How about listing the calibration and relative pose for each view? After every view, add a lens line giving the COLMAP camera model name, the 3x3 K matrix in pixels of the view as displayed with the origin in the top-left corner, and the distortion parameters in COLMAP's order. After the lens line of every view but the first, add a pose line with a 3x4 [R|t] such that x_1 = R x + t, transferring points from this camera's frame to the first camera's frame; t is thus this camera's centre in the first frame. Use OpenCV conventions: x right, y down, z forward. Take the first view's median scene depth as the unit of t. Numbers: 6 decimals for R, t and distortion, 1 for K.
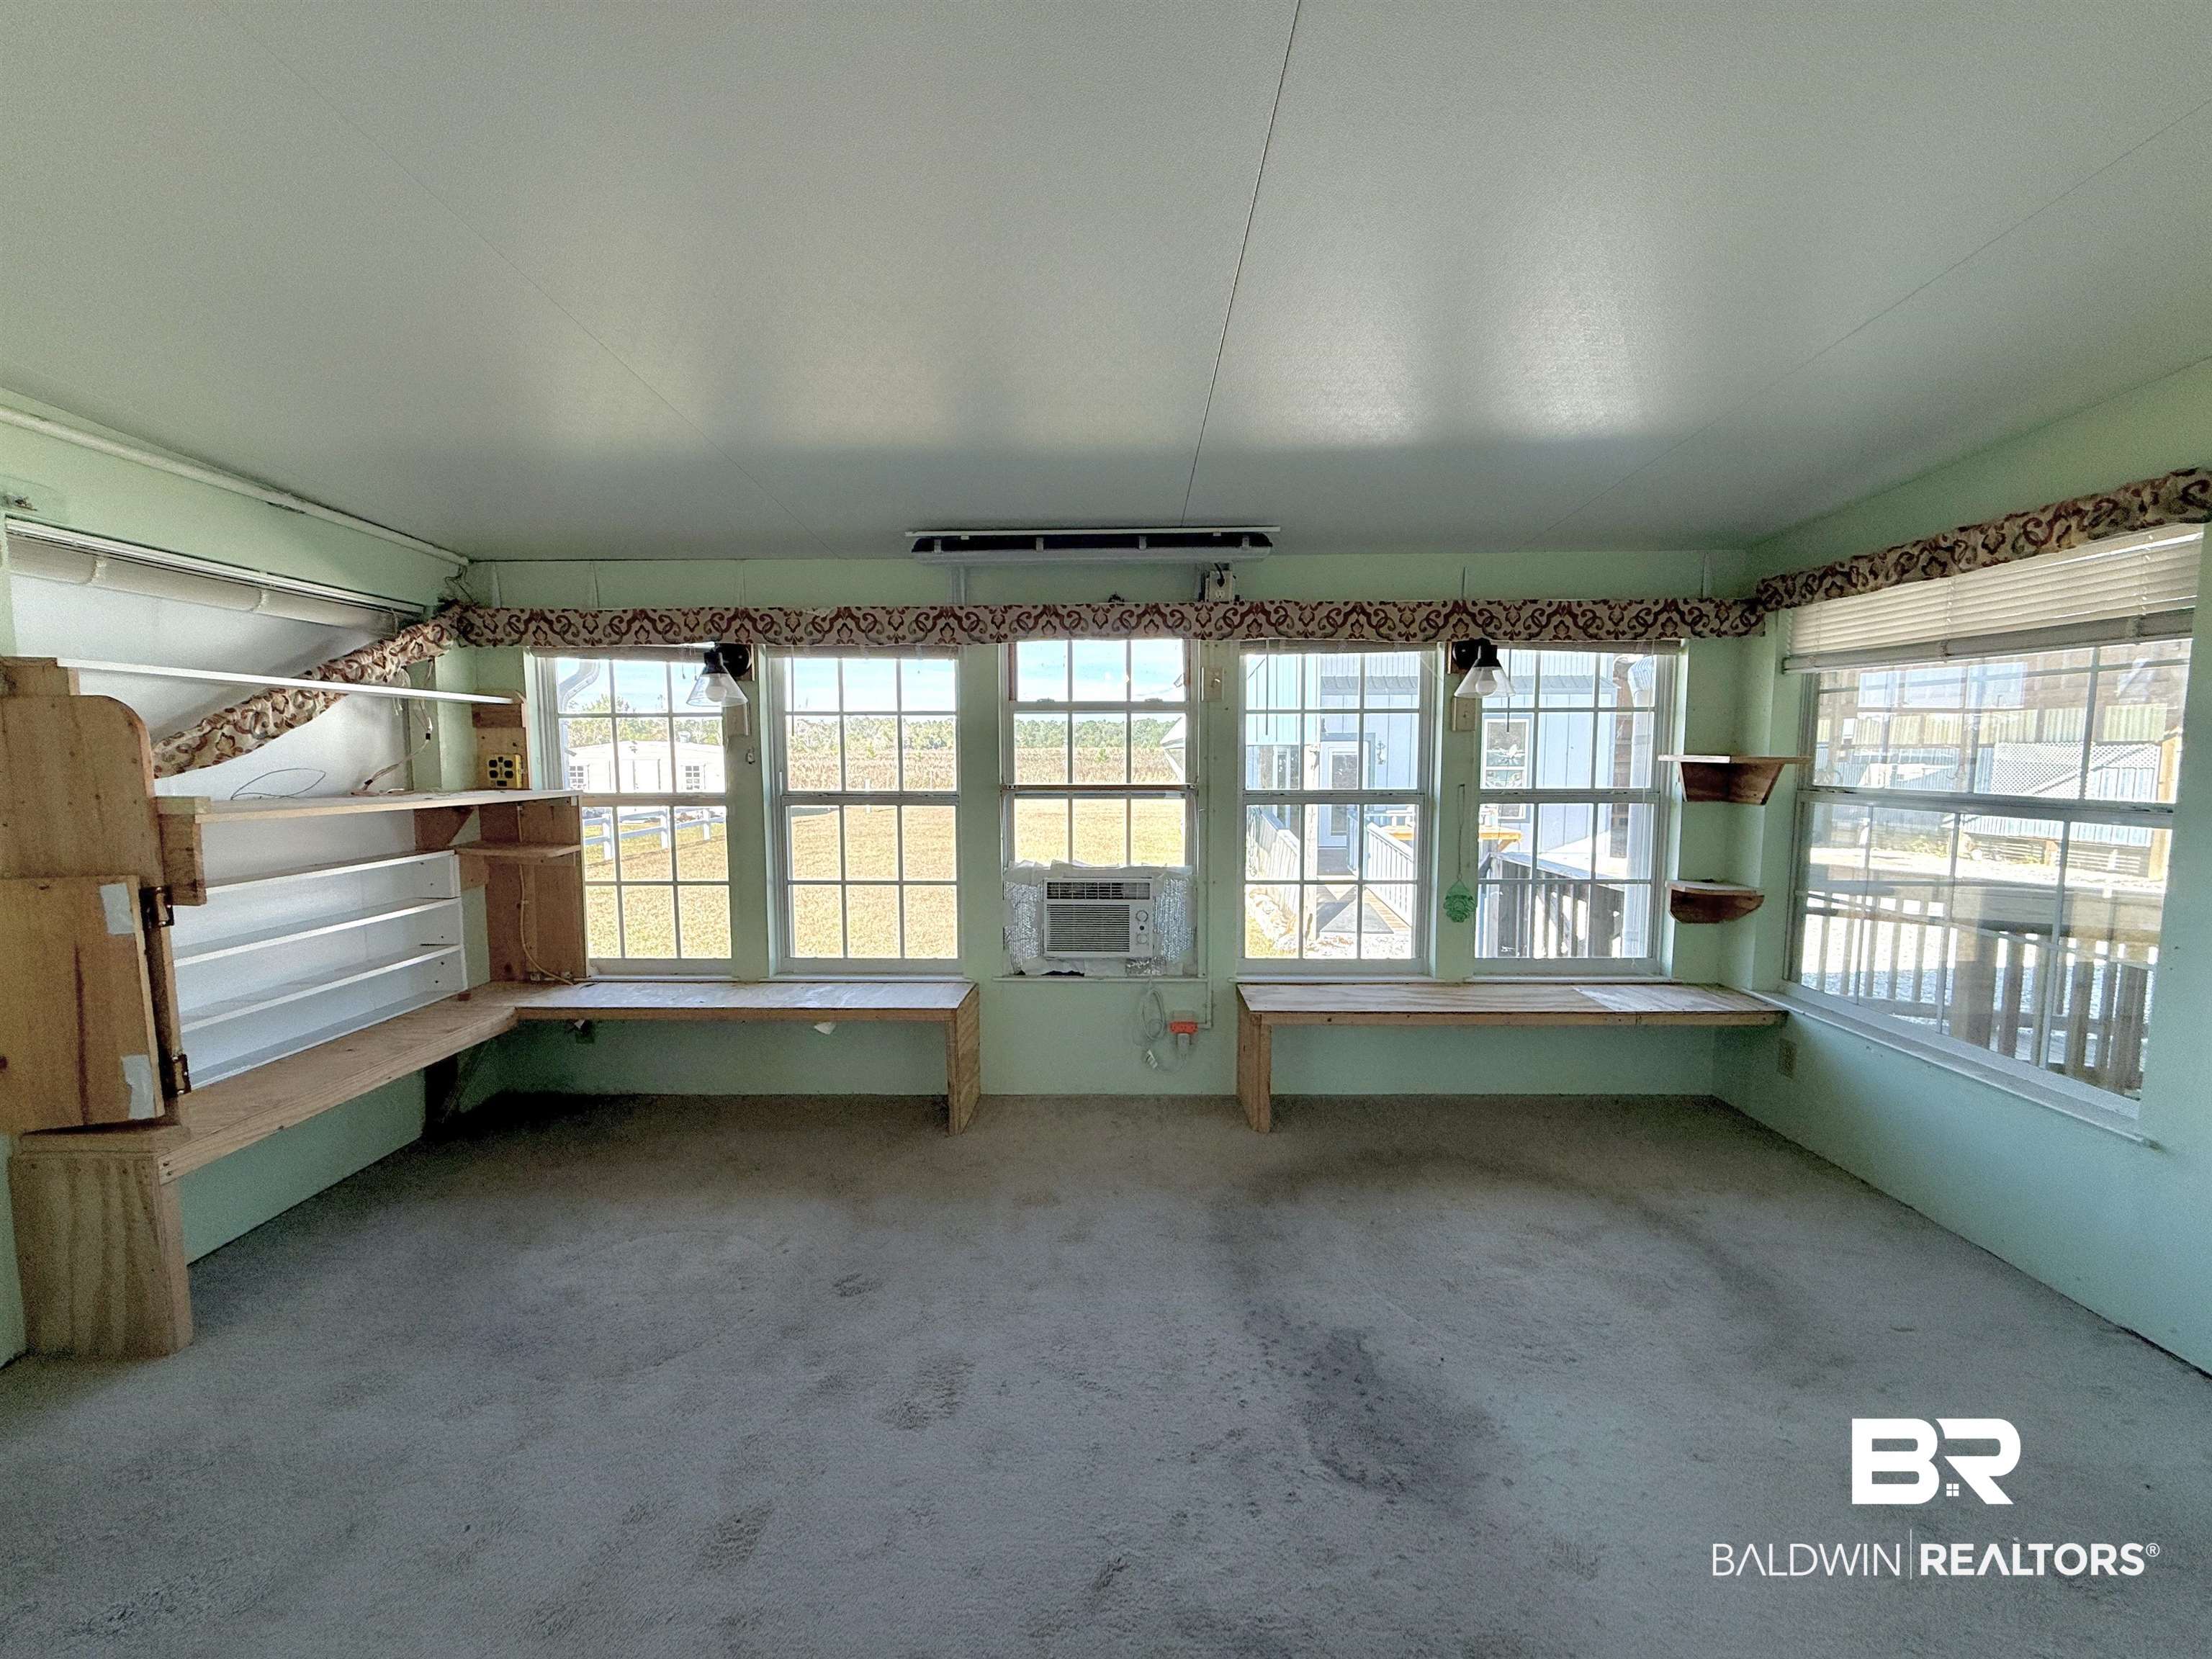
lens RADIAL K [[885.8, 0, 1102.9], [0, 885.8, 830.9], [0, 0, 1]] dist [0.002036, 0.000147]
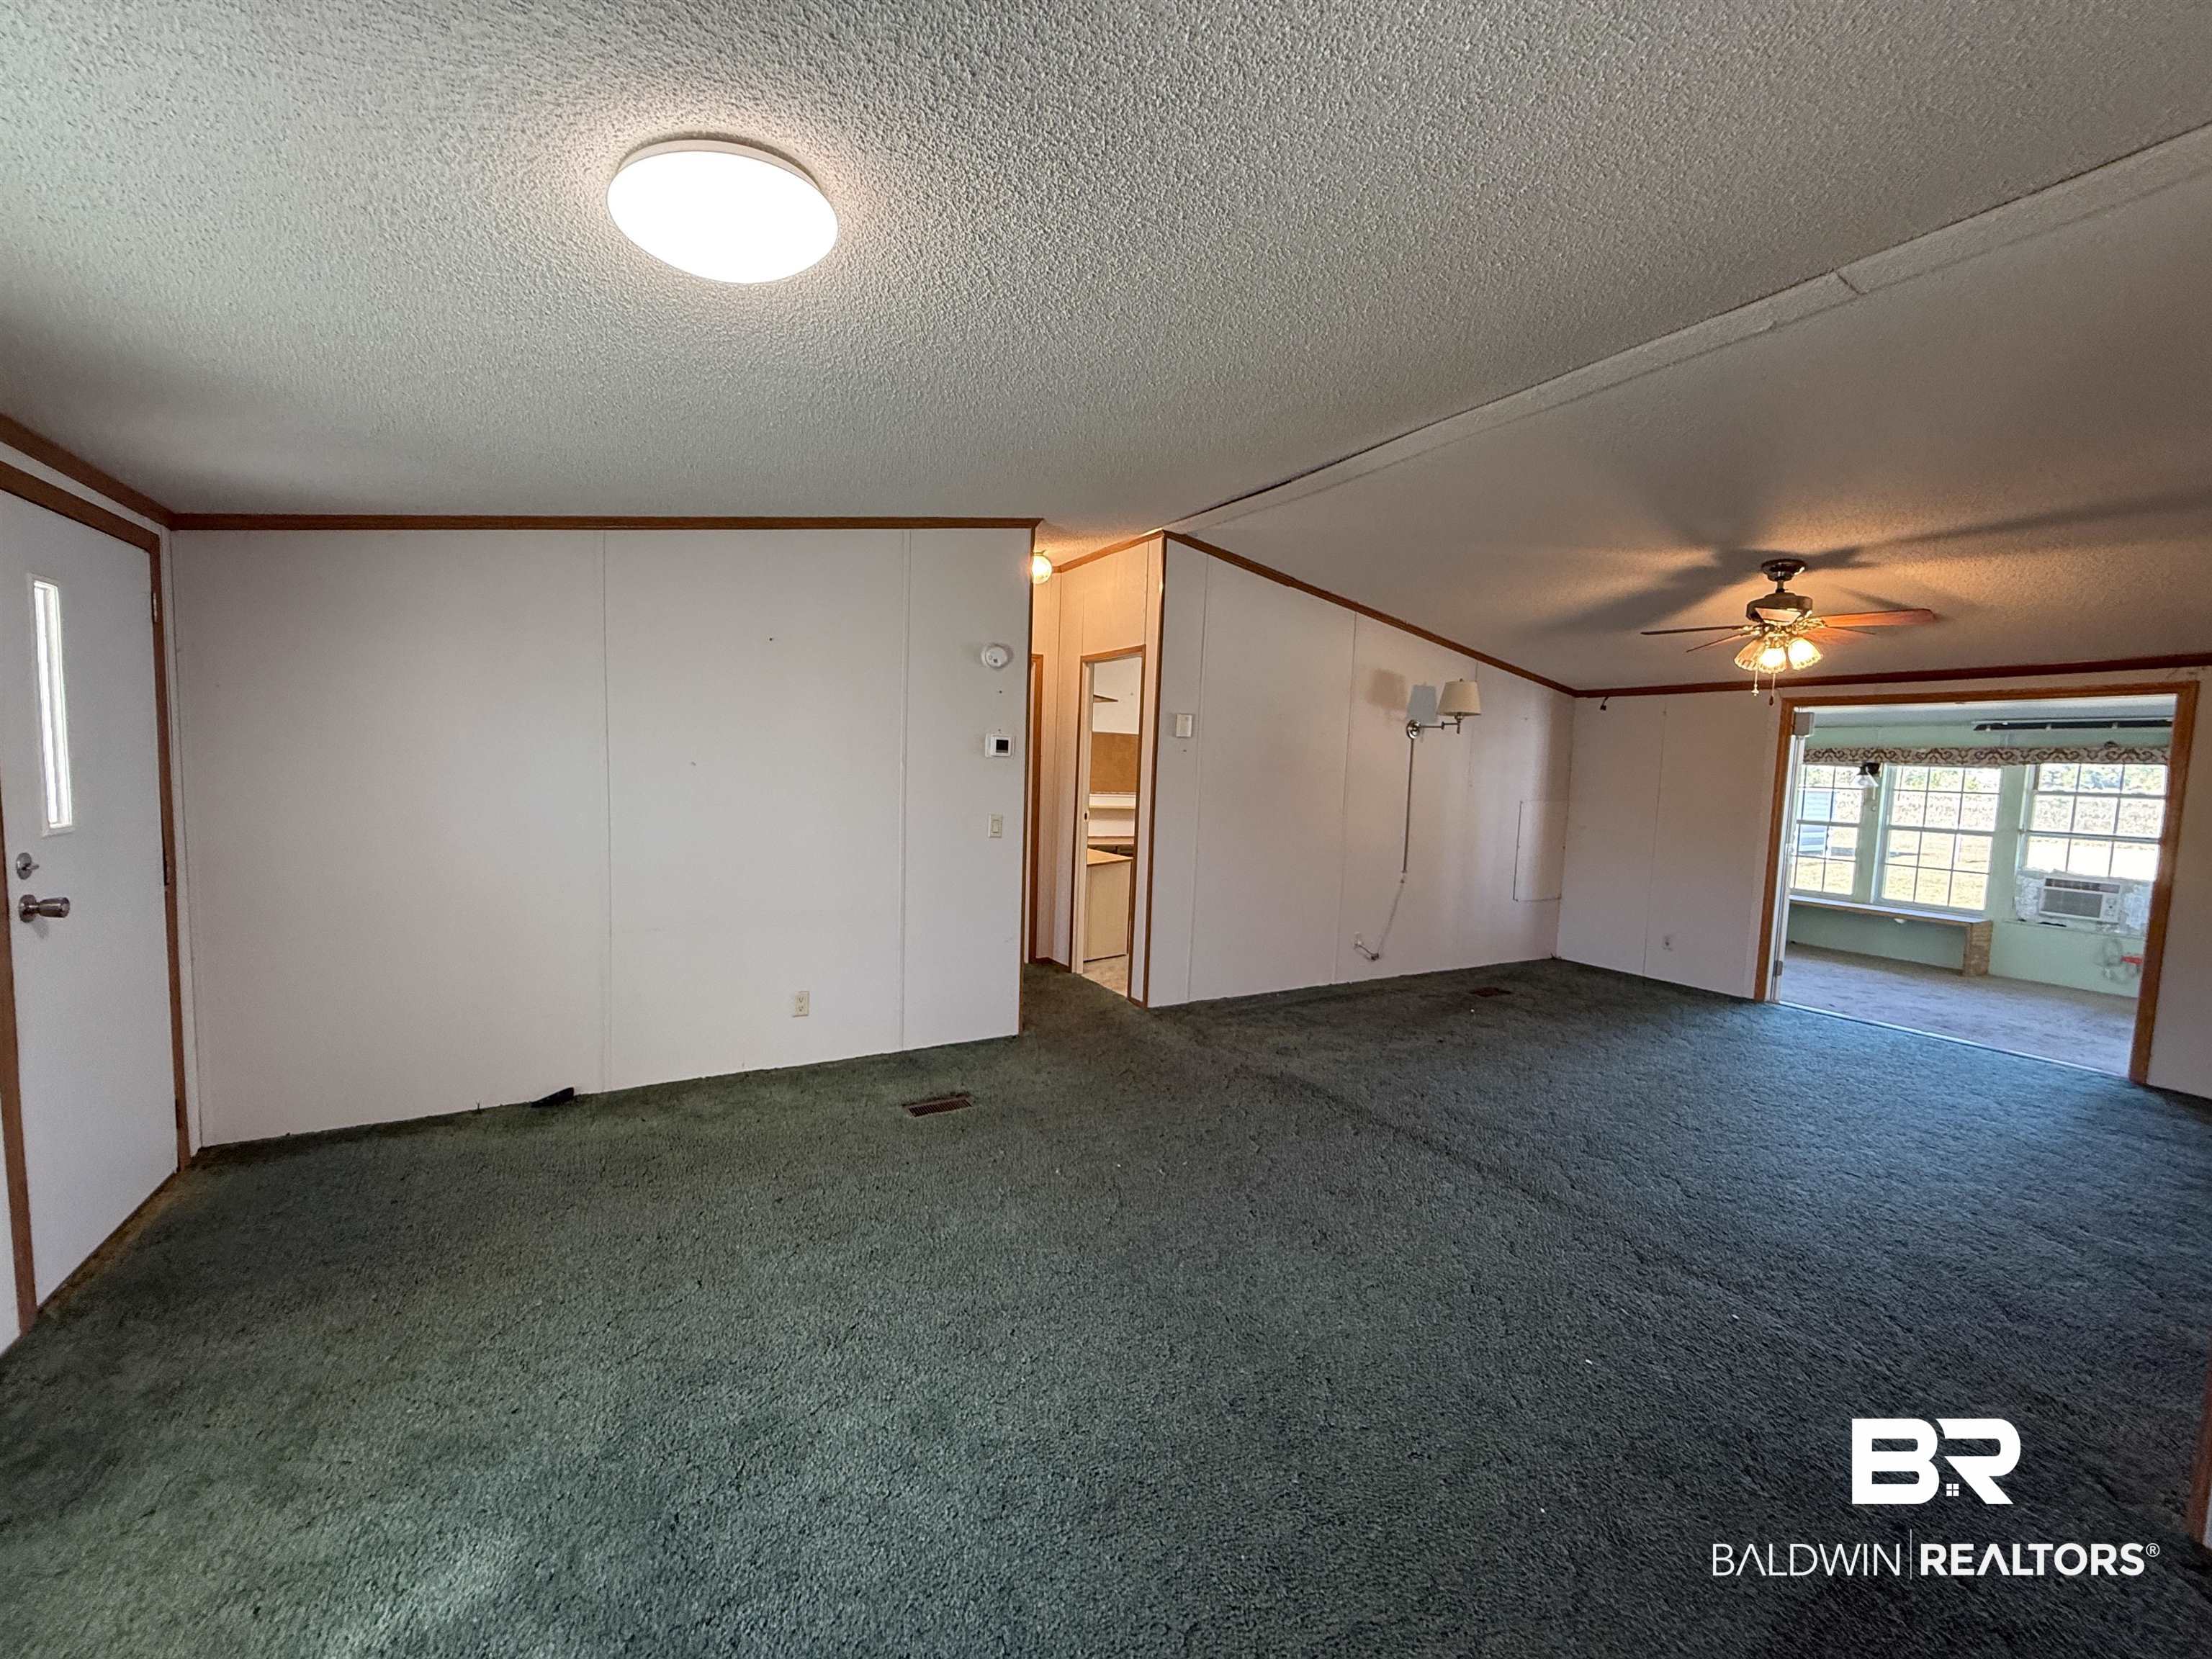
lens RADIAL K [[885.8, 0, 1101.4], [0, 885.8, 828.2], [0, 0, 1]] dist [0.002036, 0.000147]
pose [[0.503667, 0.083055, -0.859896, 0.599498], [-0.110313, 0.993403, 0.031337, 0.120924], [0.856826, 0.079074, 0.509506, -1.956457]]
